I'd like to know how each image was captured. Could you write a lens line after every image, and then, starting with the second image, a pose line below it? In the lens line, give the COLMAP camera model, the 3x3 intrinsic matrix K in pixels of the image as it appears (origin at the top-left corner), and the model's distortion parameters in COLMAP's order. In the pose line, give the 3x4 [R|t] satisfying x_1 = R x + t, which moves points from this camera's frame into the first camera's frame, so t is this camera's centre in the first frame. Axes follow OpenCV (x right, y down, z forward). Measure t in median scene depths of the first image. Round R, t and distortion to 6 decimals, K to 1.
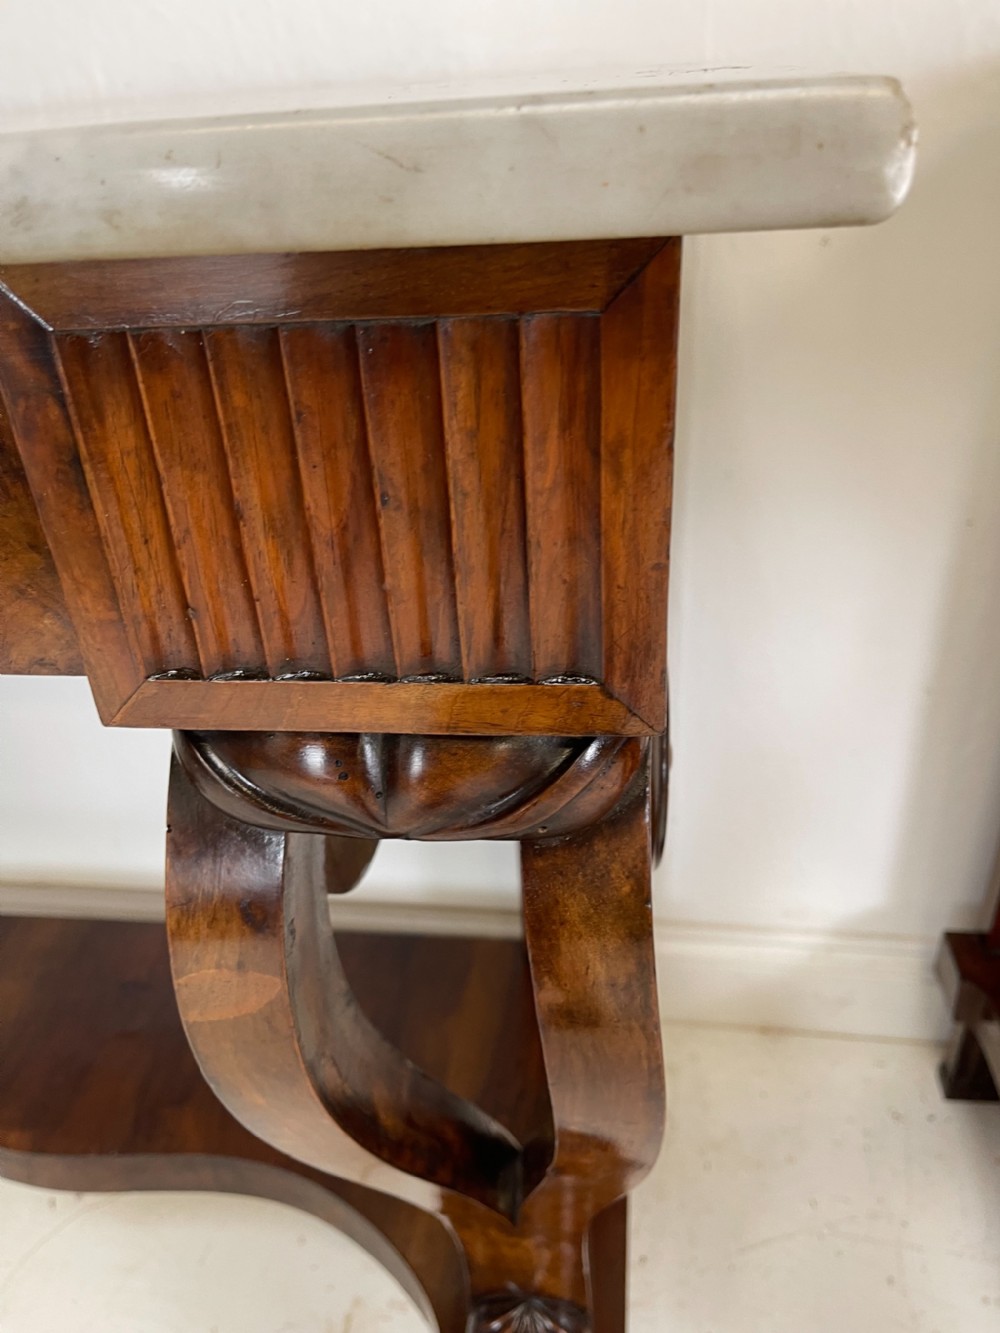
lens RADIAL K [[1019.8, 0, 488.7], [0, 1019.8, 663.7], [0, 0, 1]] dist [0.053462, -0.075339]
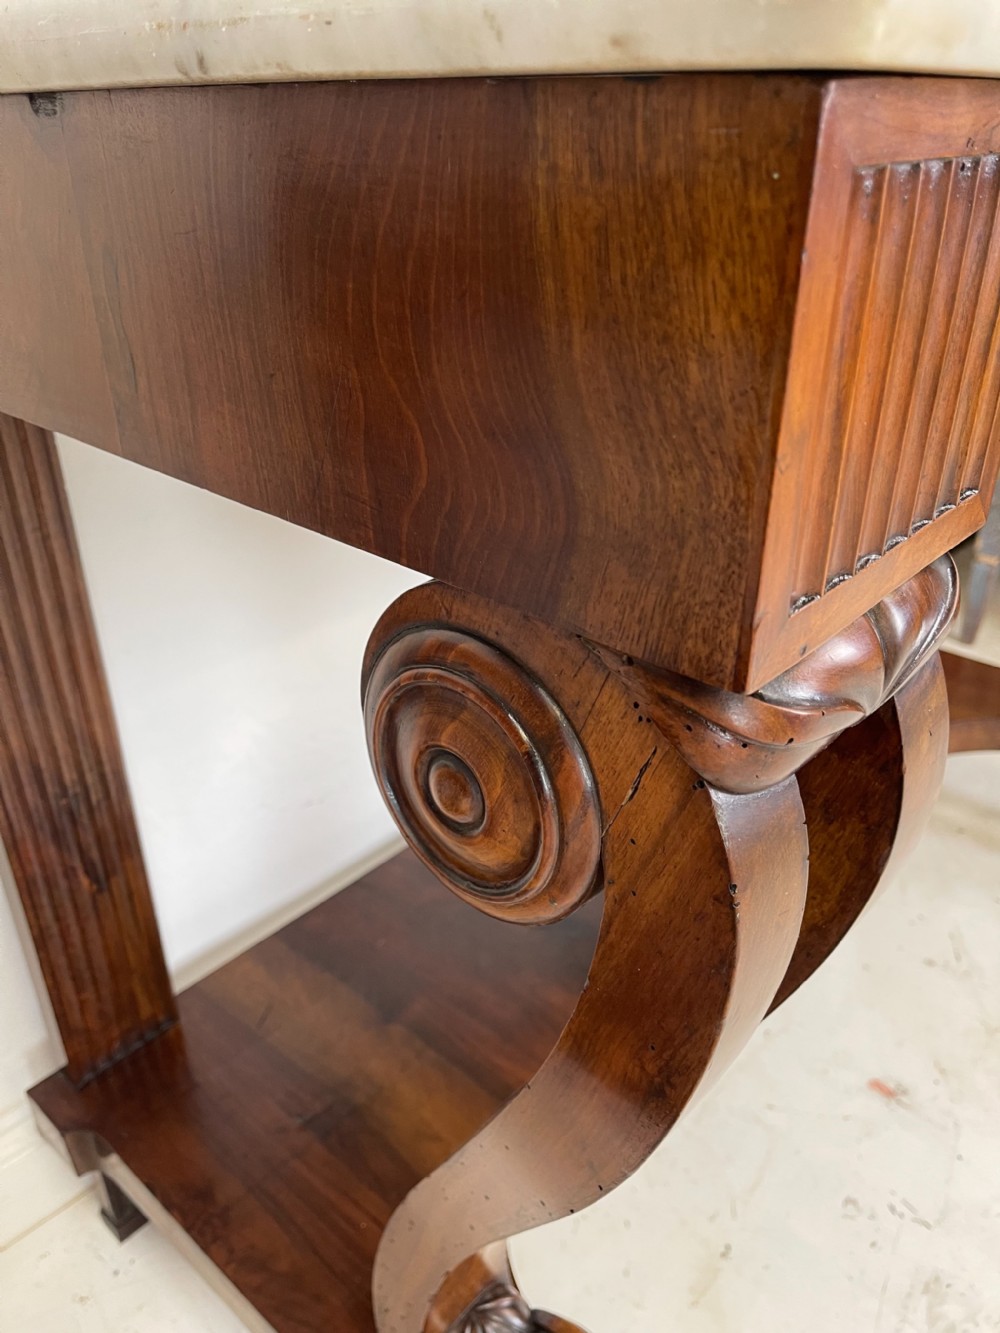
lens RADIAL K [[1019.8, 0, 491.7], [0, 1019.8, 668.7], [0, 0, 1]] dist [0.053462, -0.075339]
pose [[0.584944, -0.341620, 0.735619, 0.659322], [0.385060, 0.915209, 0.118832, -0.070860], [-0.713841, 0.213748, 0.666891, 0.305002]]
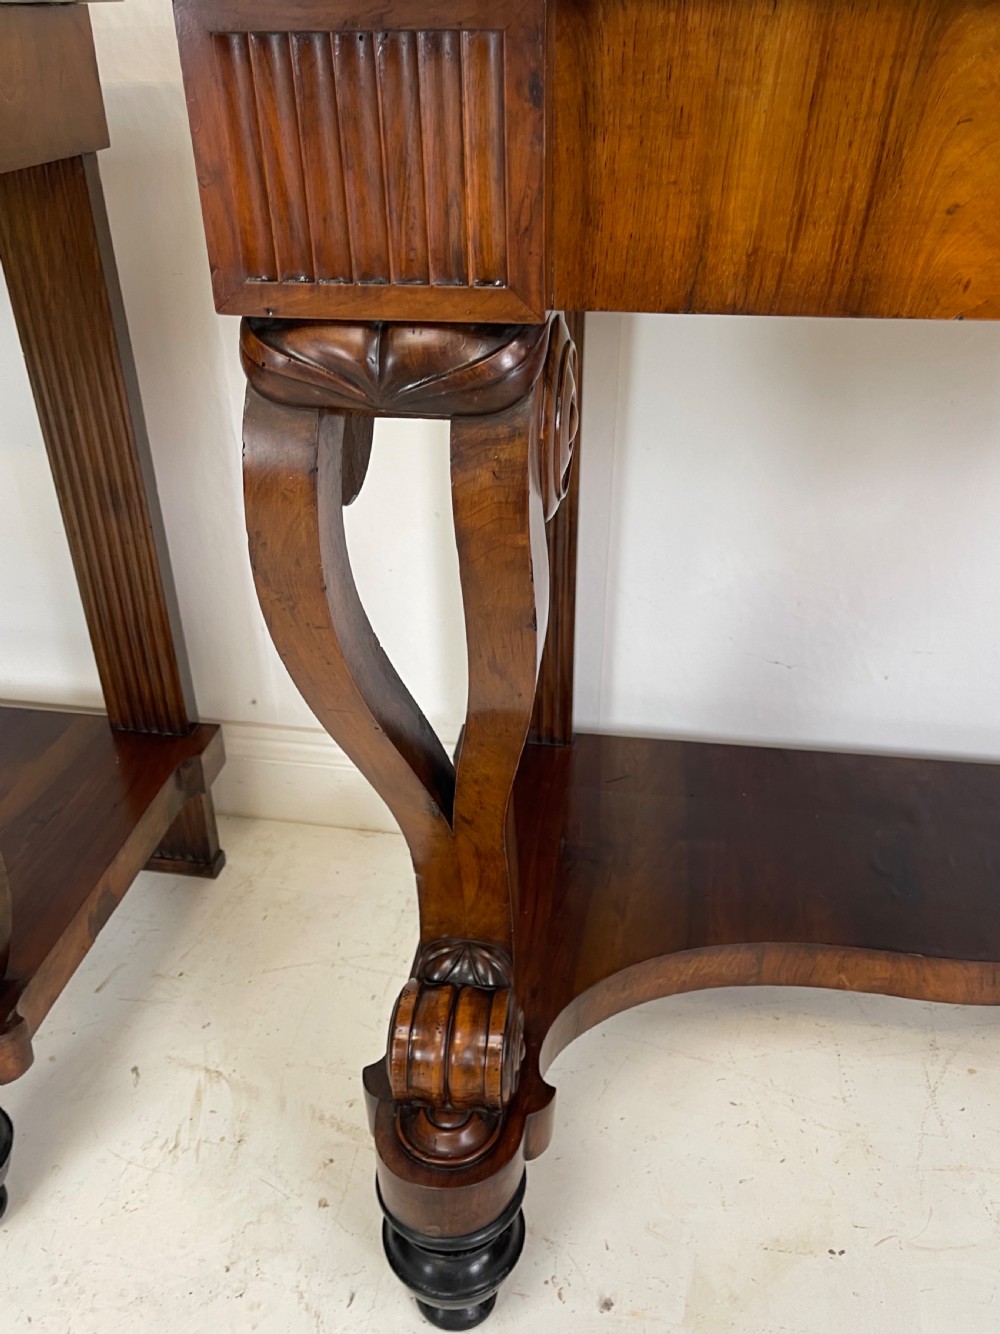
lens RADIAL K [[1120.1, 0, 497.0], [0, 1120.1, 679.0], [0, 0, 1]] dist [0.037270, -0.030127]
pose [[0.998167, 0.060425, -0.003341, 2.020266], [-0.060332, 0.997910, 0.023133, 0.723813], [0.004731, -0.022890, 0.999727, -1.245064]]
